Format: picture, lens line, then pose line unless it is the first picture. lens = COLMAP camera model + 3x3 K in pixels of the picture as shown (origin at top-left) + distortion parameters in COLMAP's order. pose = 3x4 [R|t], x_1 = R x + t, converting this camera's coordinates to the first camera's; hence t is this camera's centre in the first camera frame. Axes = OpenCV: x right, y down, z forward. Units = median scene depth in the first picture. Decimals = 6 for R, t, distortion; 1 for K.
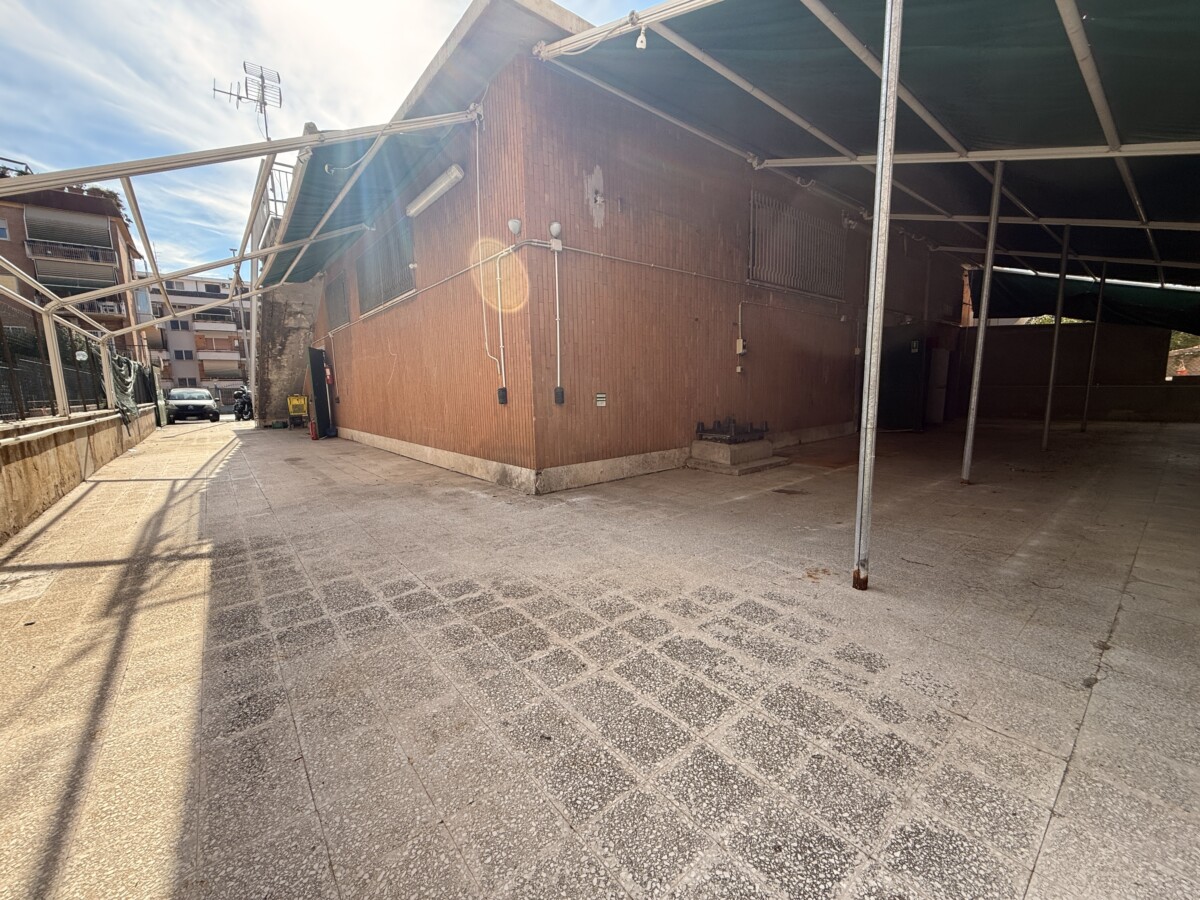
lens RADIAL K [[475.1, 0, 596.7], [0, 475.1, 448.6], [0, 0, 1]] dist [0.000118, -0.000321]
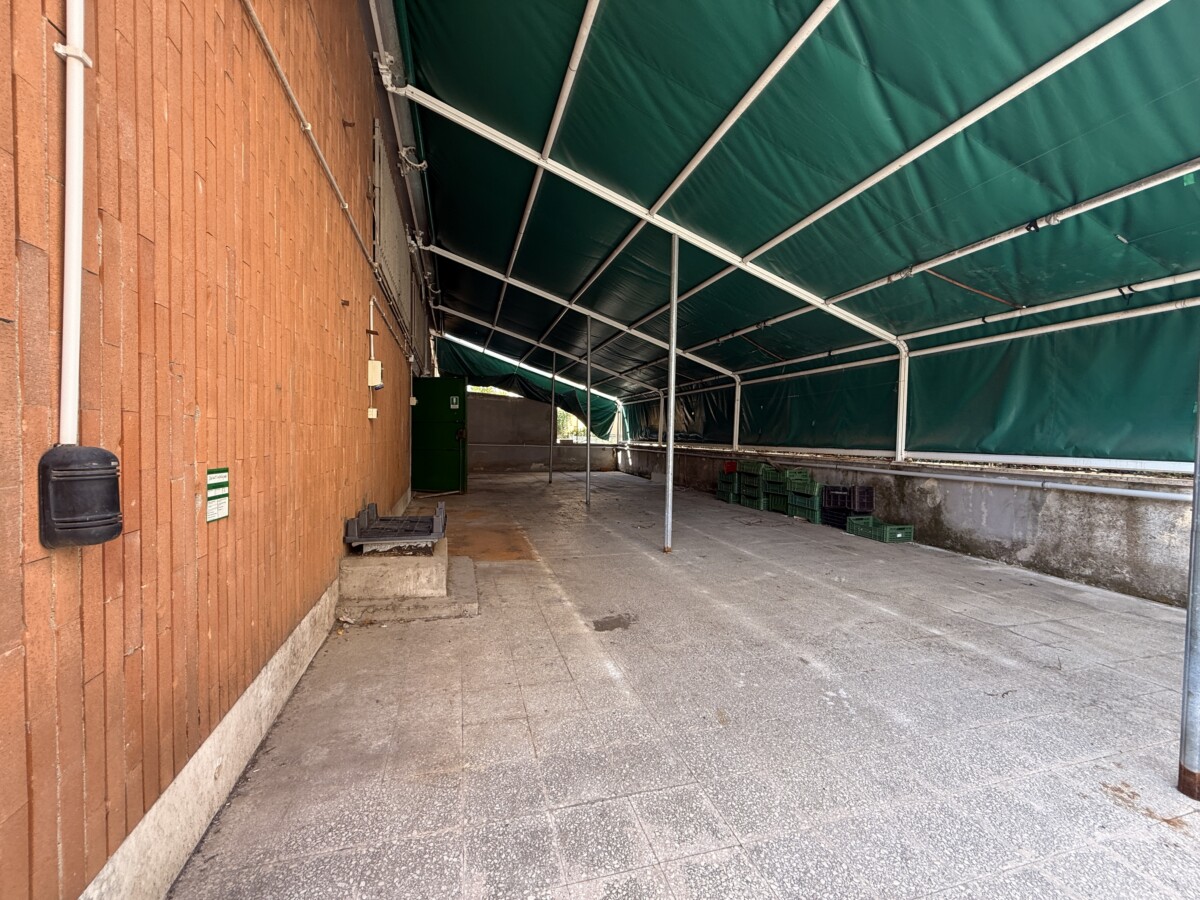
lens RADIAL K [[475.1, 0, 596.7], [0, 475.1, 448.6], [0, 0, 1]] dist [0.000118, -0.000321]
pose [[0.384389, 0.006707, 0.923147, -0.164768], [0.094508, 0.994434, -0.046577, -0.103730], [-0.918321, 0.105149, 0.381616, 0.762167]]
